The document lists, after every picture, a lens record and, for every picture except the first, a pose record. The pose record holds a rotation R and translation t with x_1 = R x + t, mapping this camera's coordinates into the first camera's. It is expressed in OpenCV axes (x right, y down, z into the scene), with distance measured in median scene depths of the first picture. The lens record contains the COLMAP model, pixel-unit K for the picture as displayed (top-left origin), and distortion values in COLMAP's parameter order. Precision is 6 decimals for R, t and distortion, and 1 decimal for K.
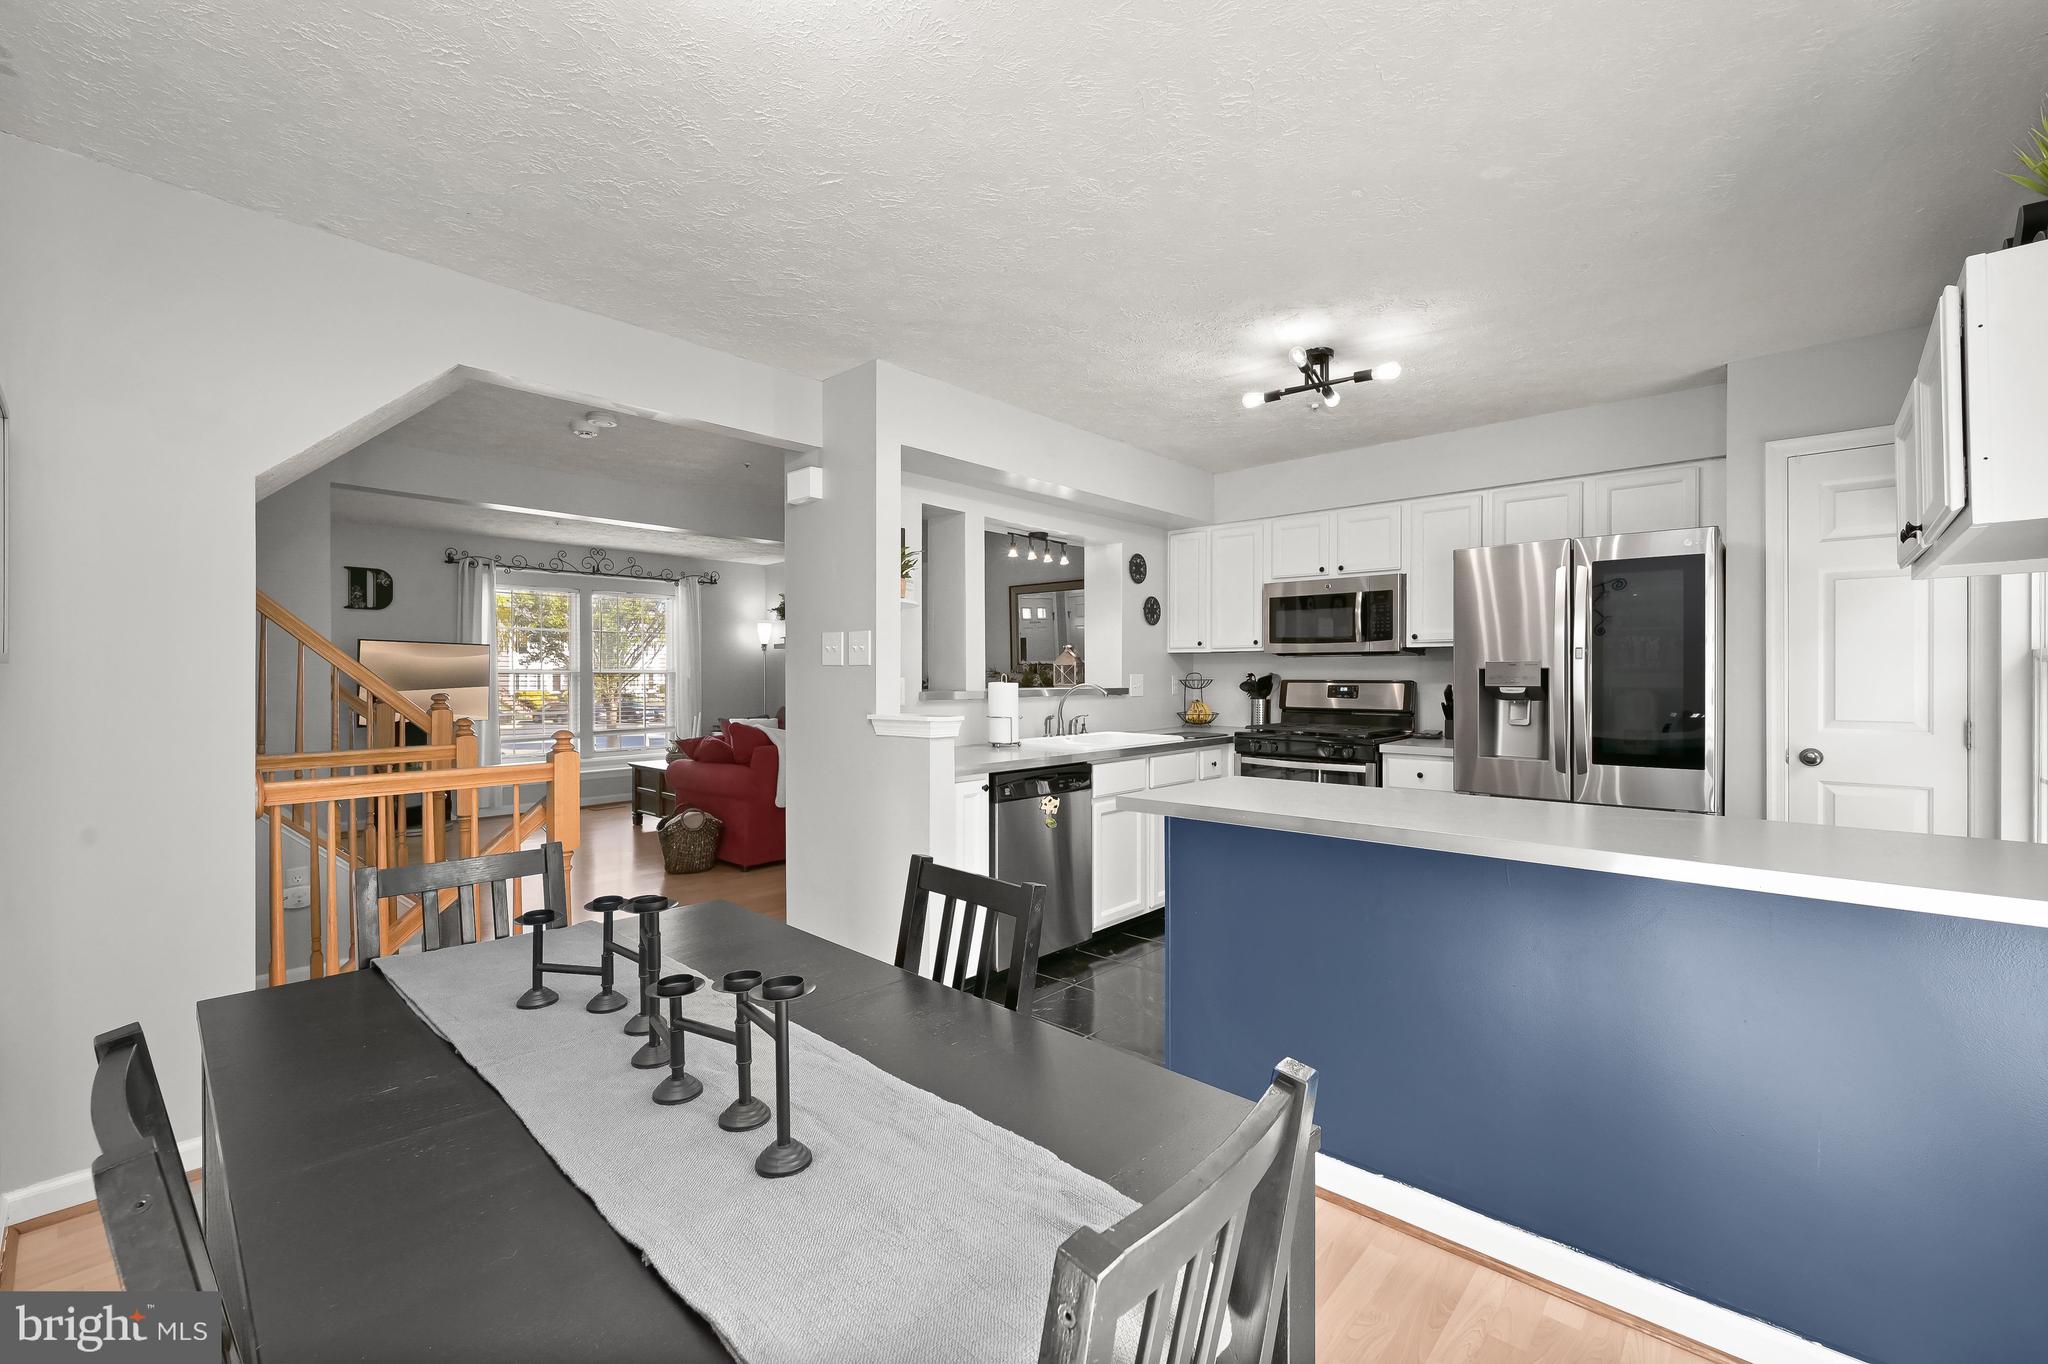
lens RADIAL K [[849.7, 0, 1024.0], [0, 849.7, 682.0], [0, 0, 1]] dist [-0.011790, 0.000420]
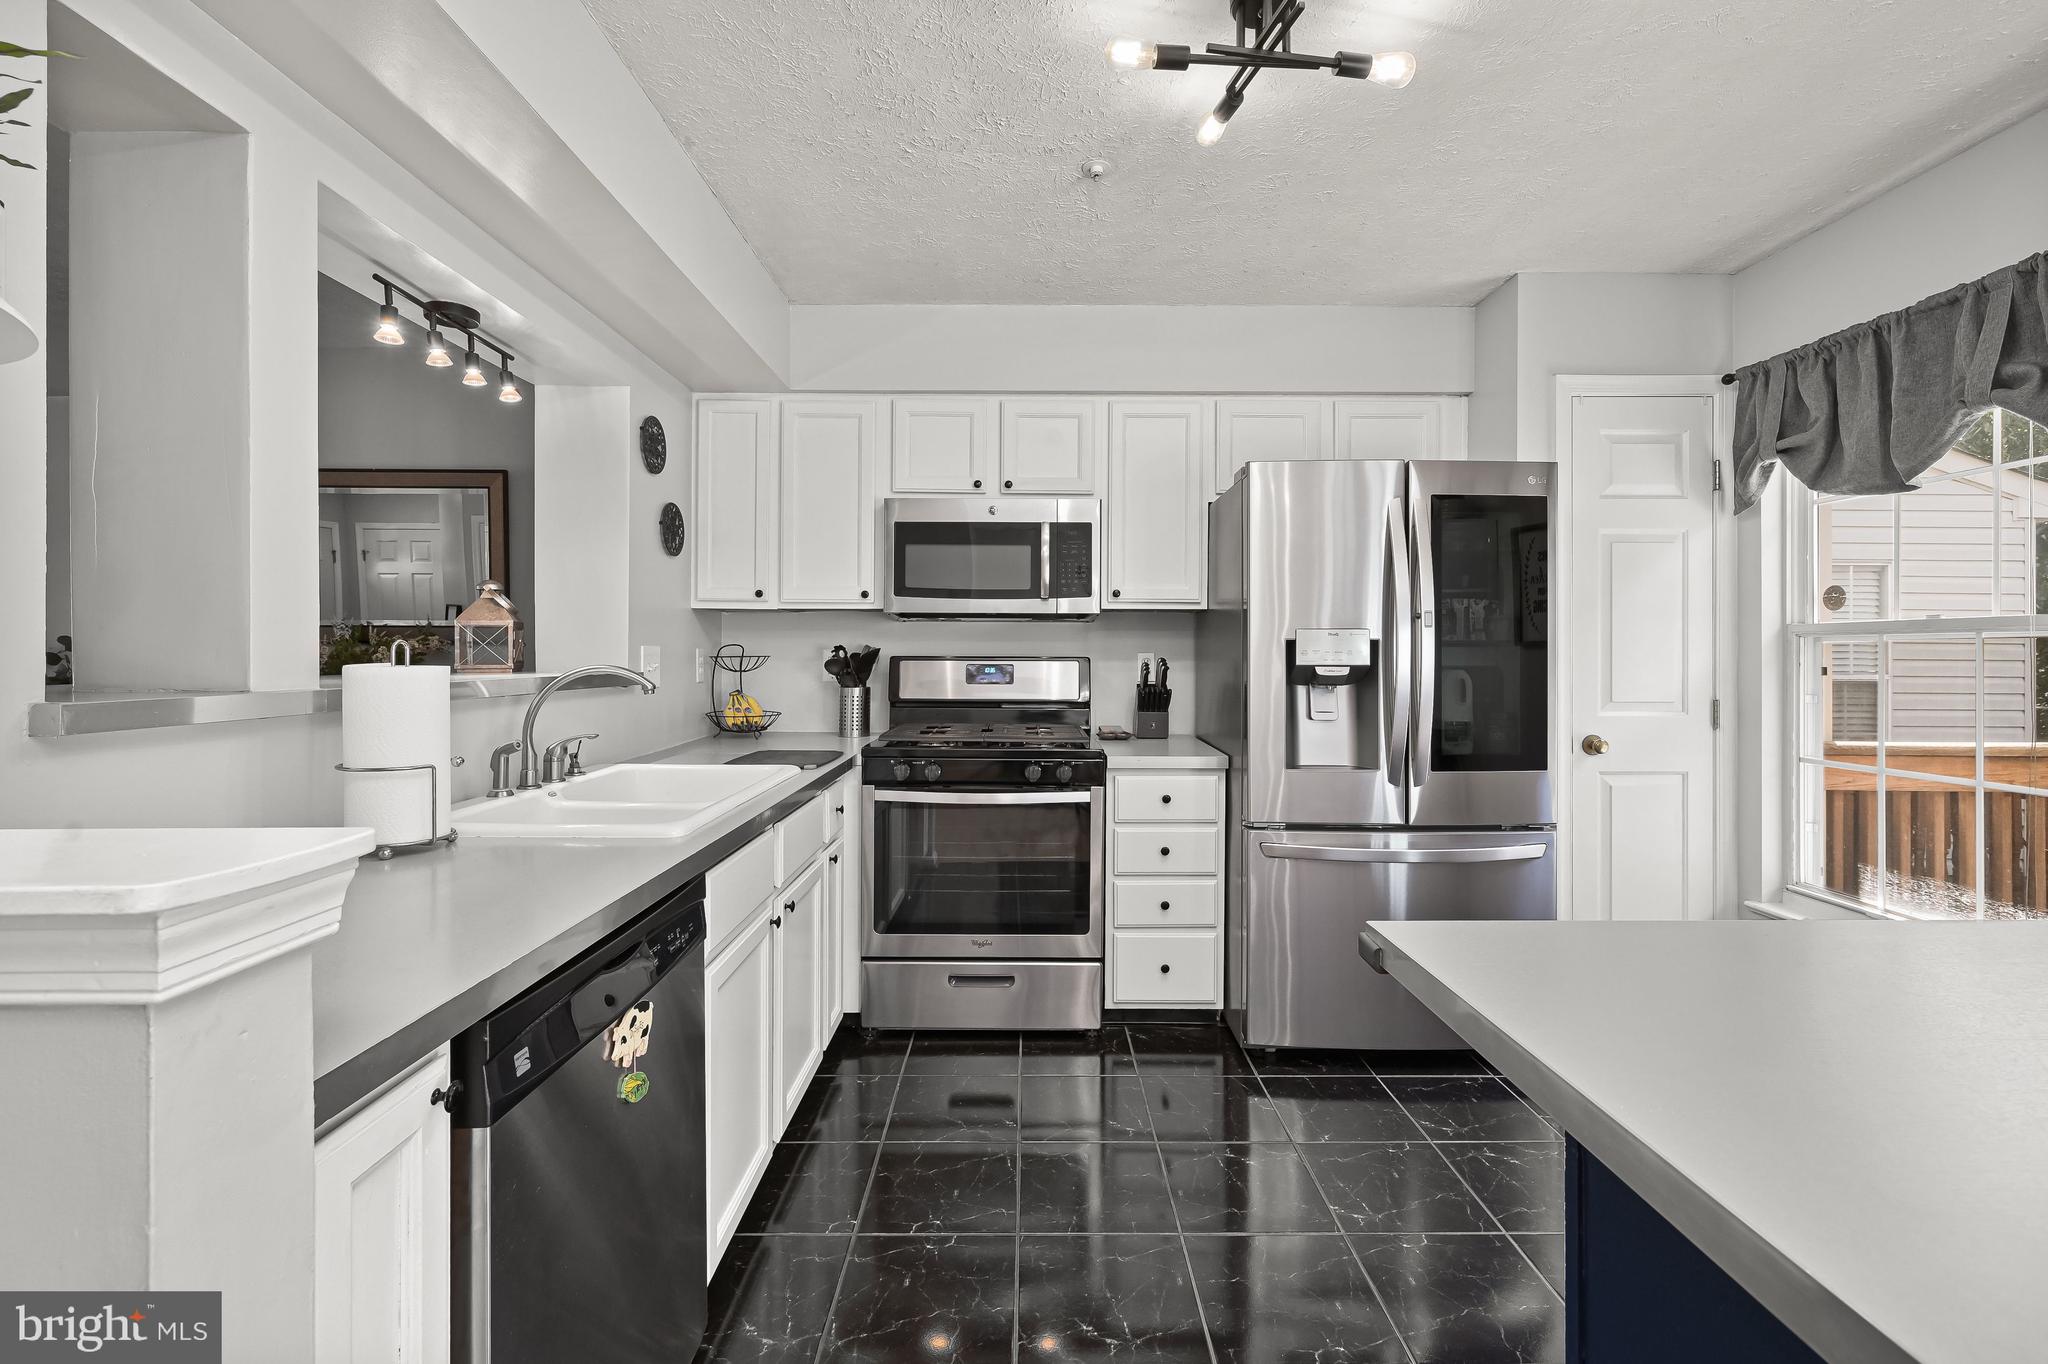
lens RADIAL K [[865.9, 0, 1030.8], [0, 865.9, 654.8], [0, 0, 1]] dist [-0.003605, -0.000525]
pose [[0.733621, 0.000051, 0.679558, -0.063645], [0.002174, 0.999995, -0.002422, -0.001915], [-0.679555, 0.003254, 0.733617, 0.491838]]
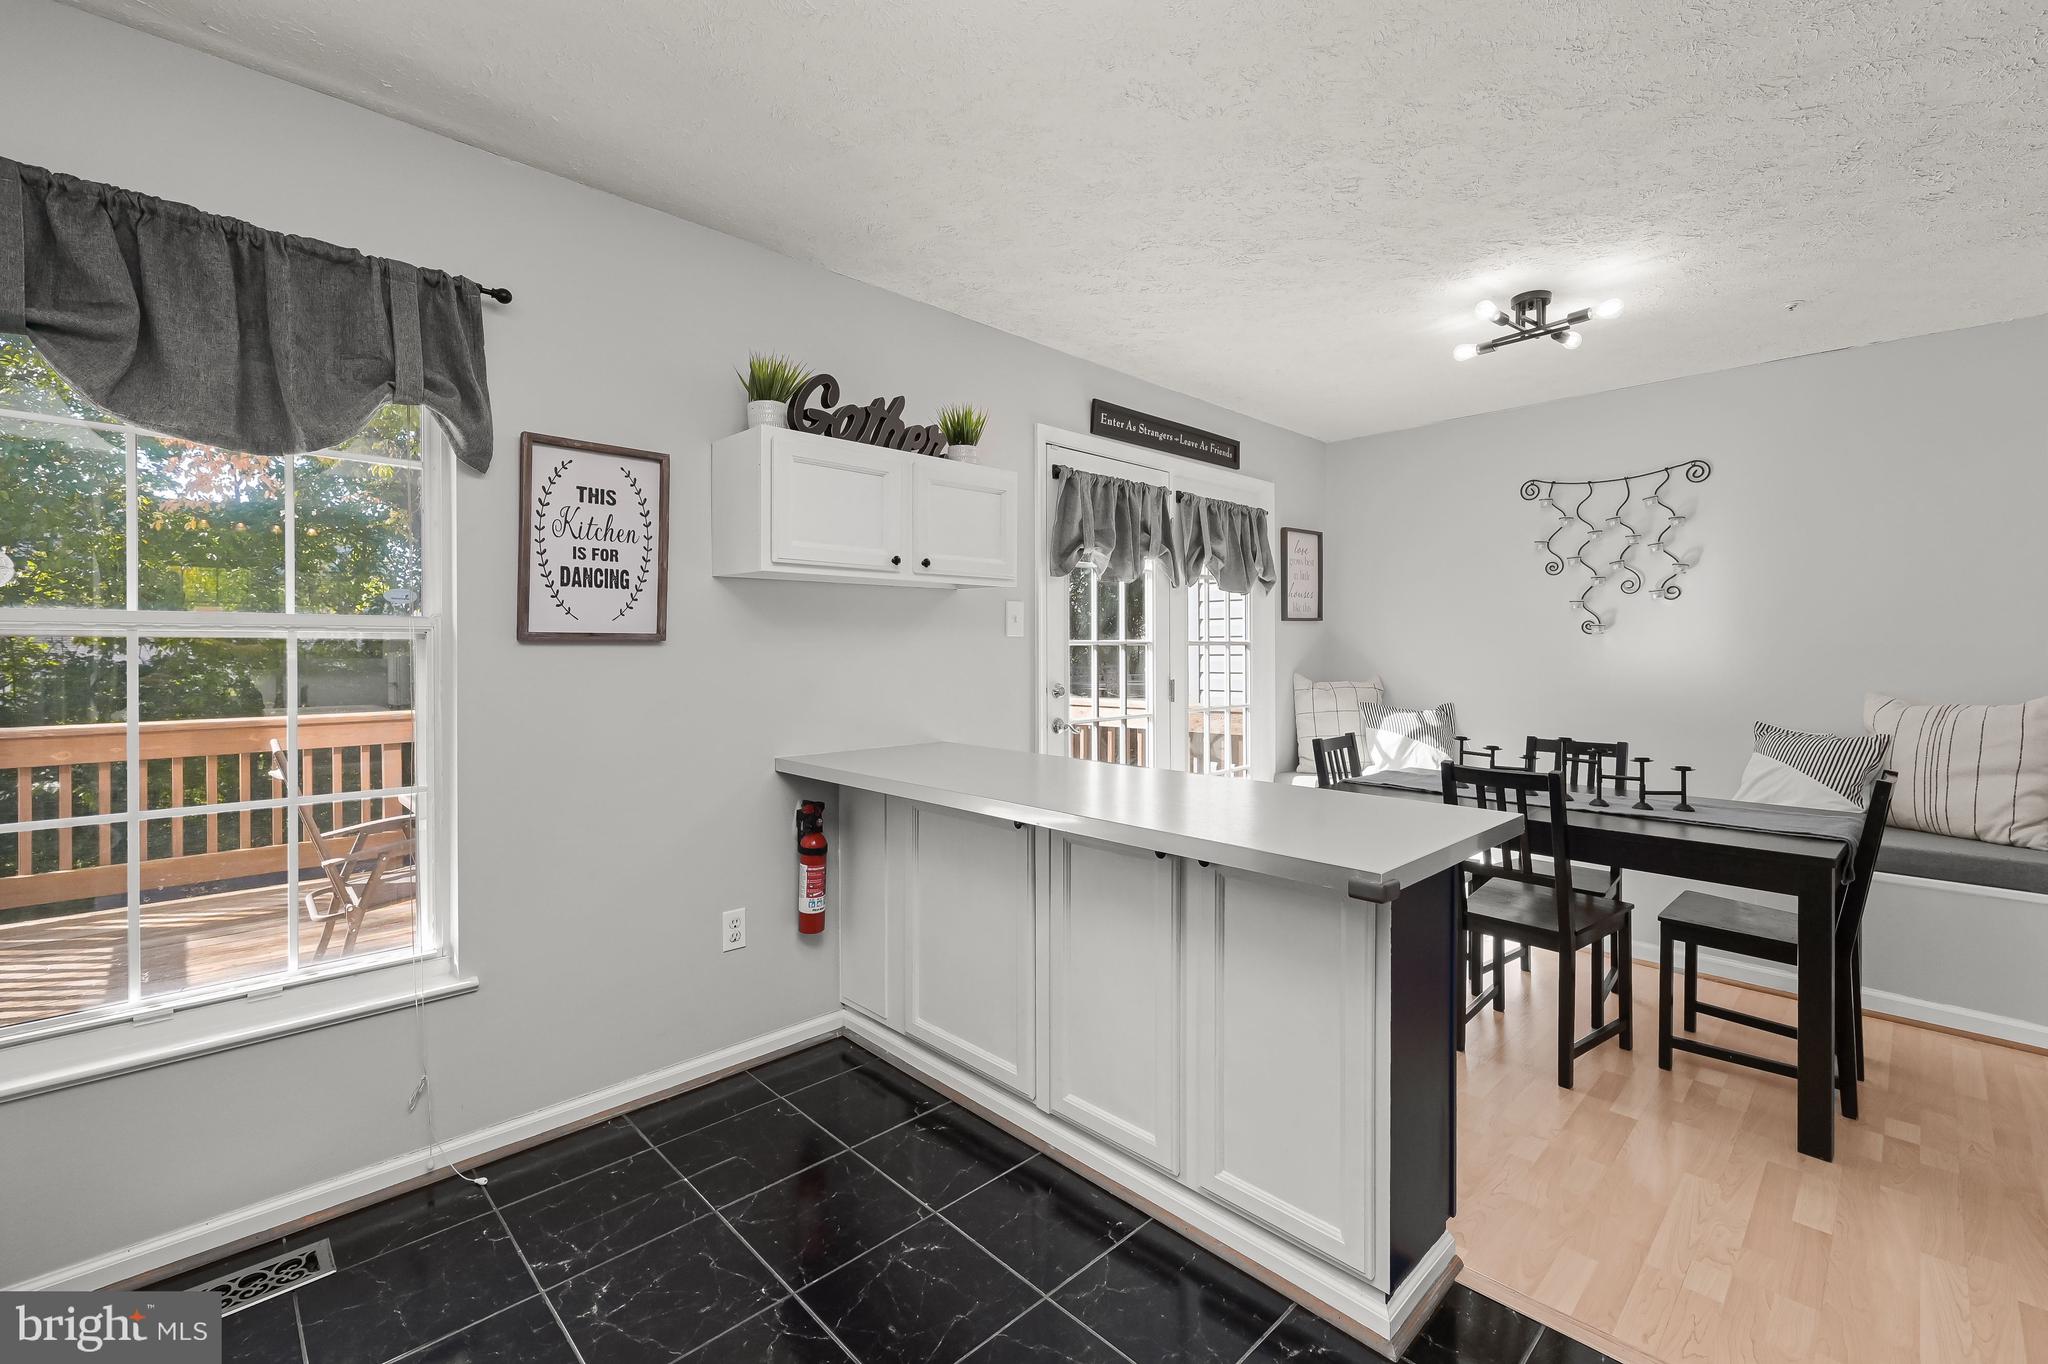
lens RADIAL K [[865.9, 0, 1030.8], [0, 865.9, 654.8], [0, 0, 1]] dist [-0.003605, -0.000525]
pose [[-0.998430, 0.005704, 0.055722, 0.244963], [0.006159, 0.999949, 0.008004, -0.003776], [-0.055674, 0.008335, -0.998414, 0.873256]]
